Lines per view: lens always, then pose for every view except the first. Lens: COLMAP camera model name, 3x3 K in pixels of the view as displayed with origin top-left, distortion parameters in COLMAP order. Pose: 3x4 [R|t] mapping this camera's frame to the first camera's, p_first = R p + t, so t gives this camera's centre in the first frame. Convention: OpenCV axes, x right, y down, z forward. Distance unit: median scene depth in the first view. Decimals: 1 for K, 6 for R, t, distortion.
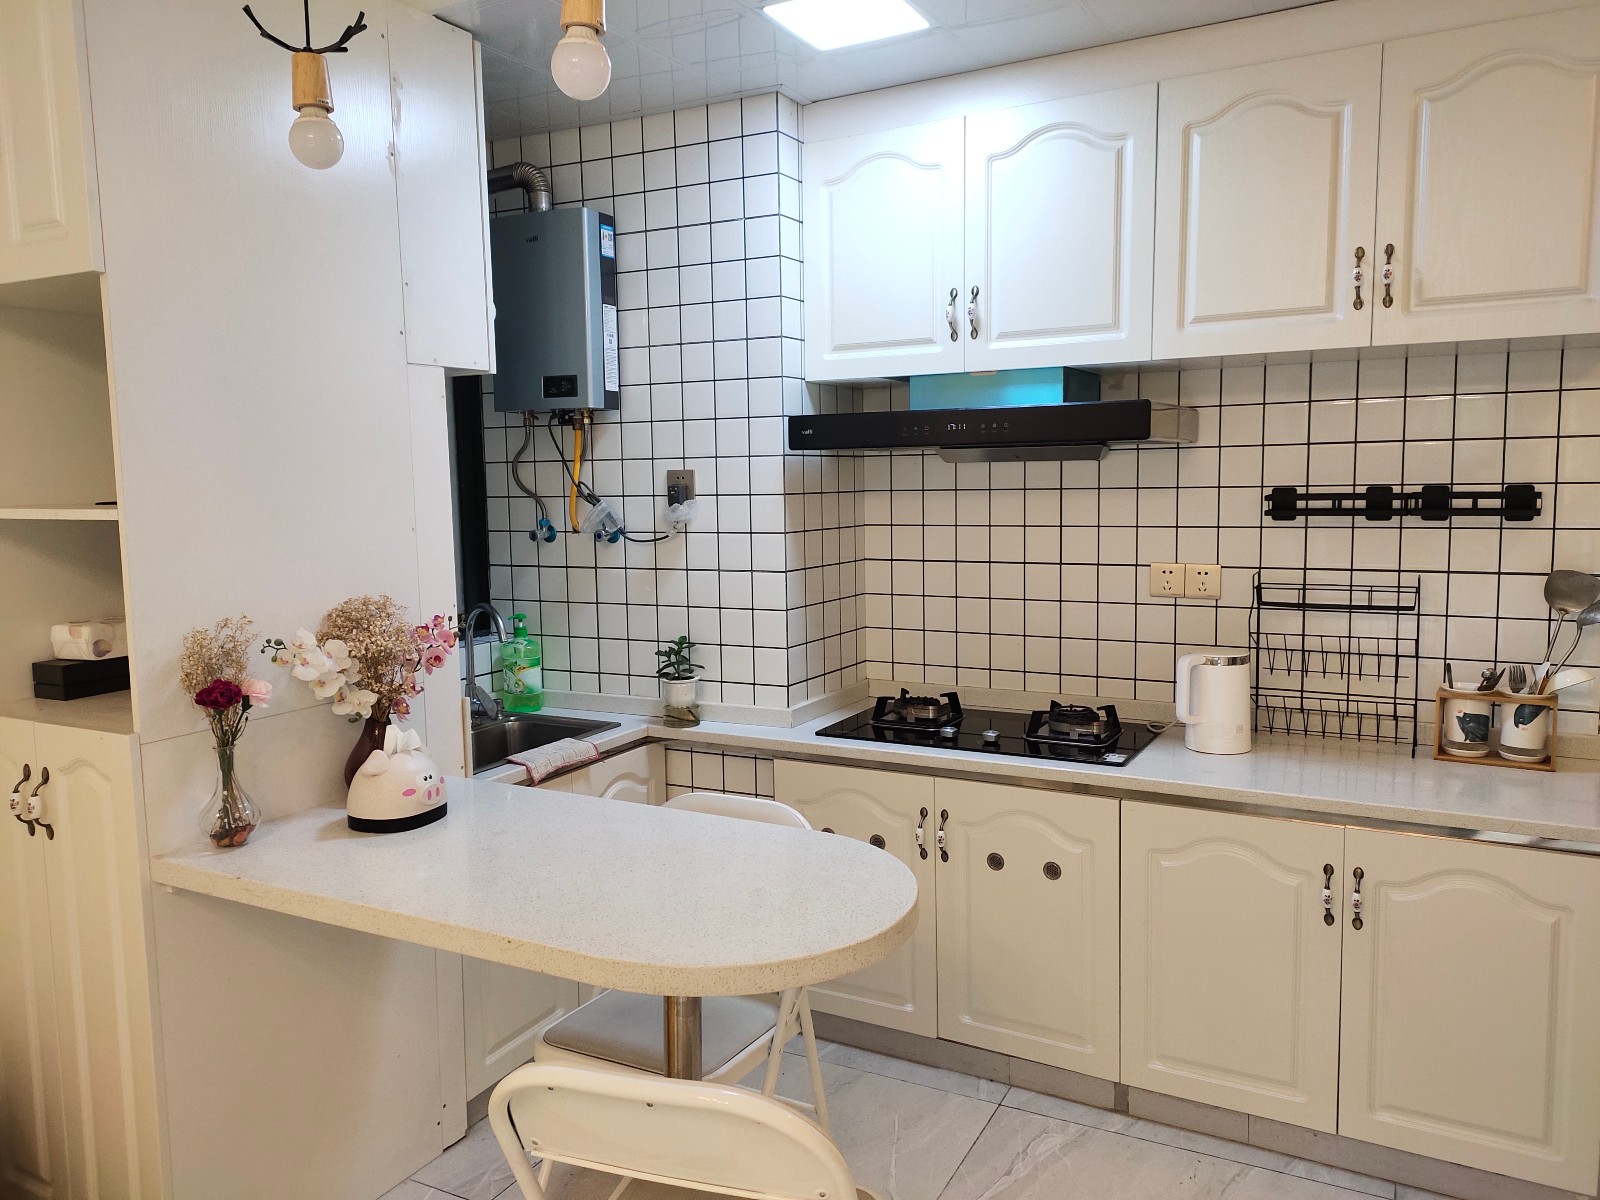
lens RADIAL K [[1175.7, 0, 793.7], [0, 1175.7, 594.6], [0, 0, 1]] dist [0.032562, -0.028436]
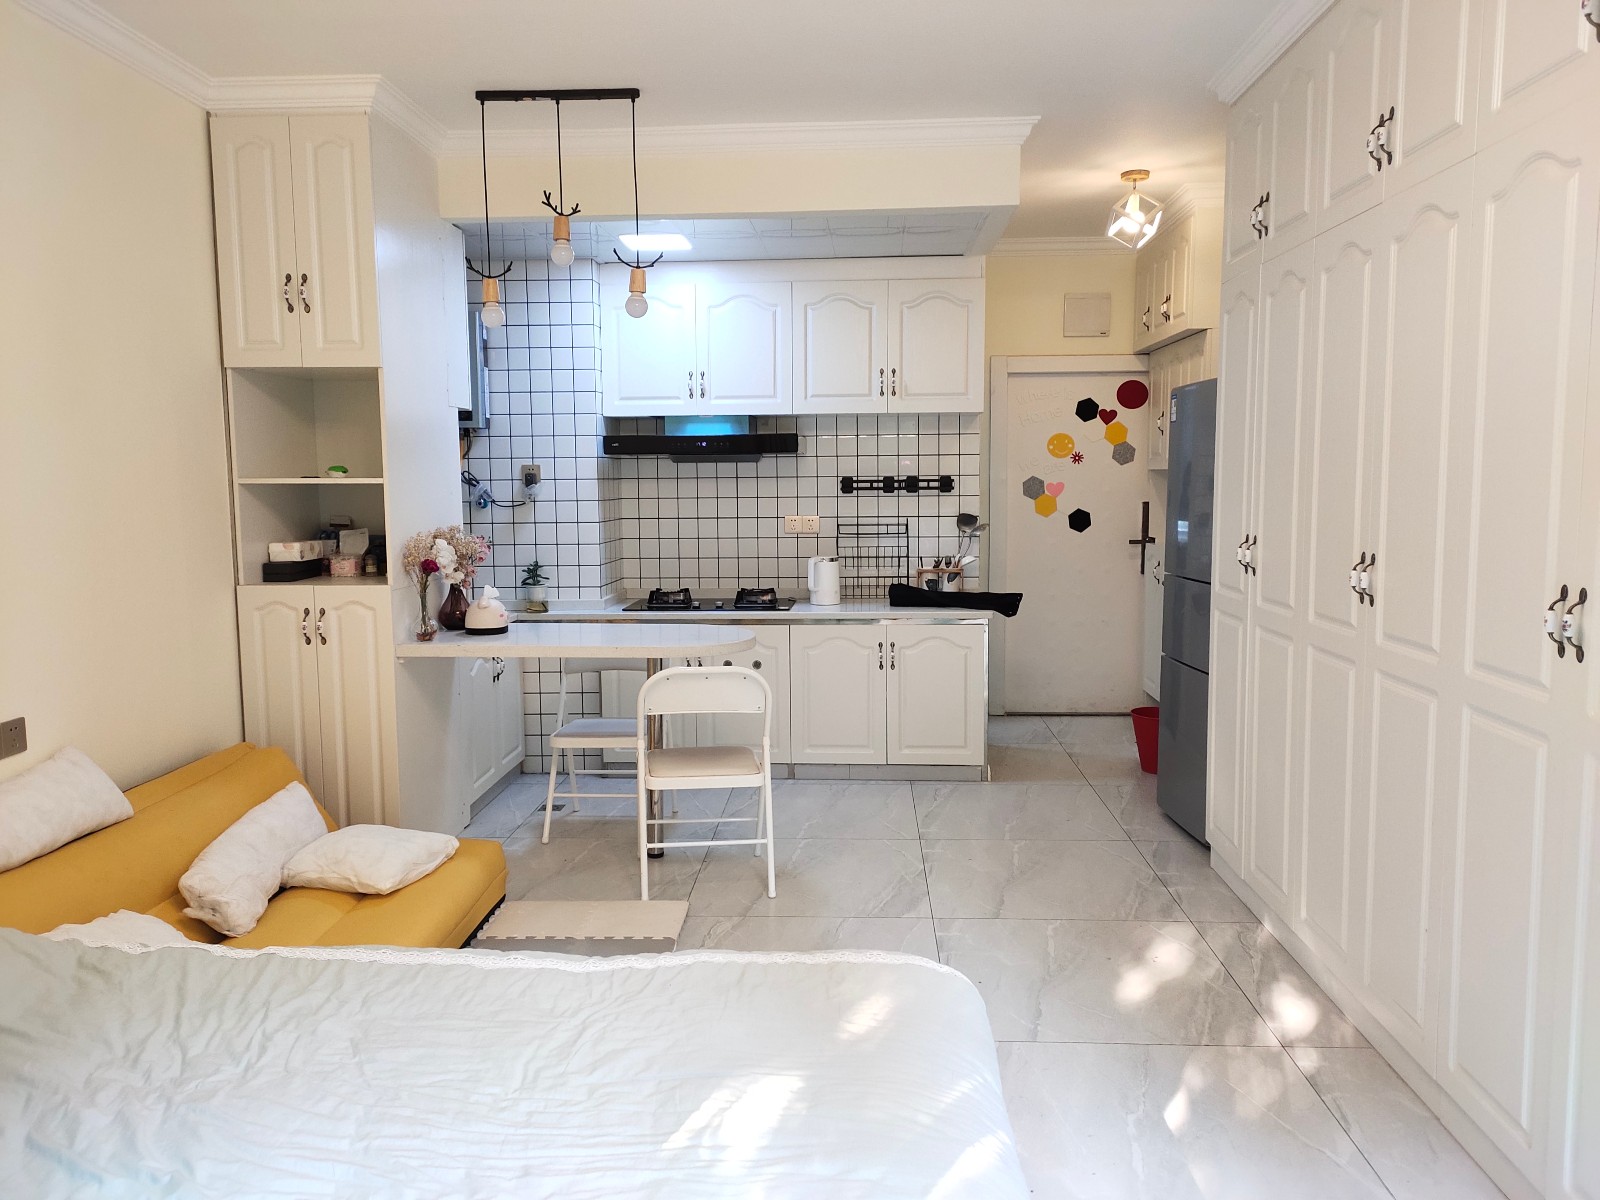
lens RADIAL K [[1175.7, 0, 800.9], [0, 1175.7, 601.1], [0, 0, 1]] dist [0.032562, -0.028436]
pose [[0.905340, -0.036835, 0.423087, -0.527482], [0.036757, 0.999289, 0.008345, 0.104067], [-0.423094, 0.007997, 0.906051, -0.809506]]
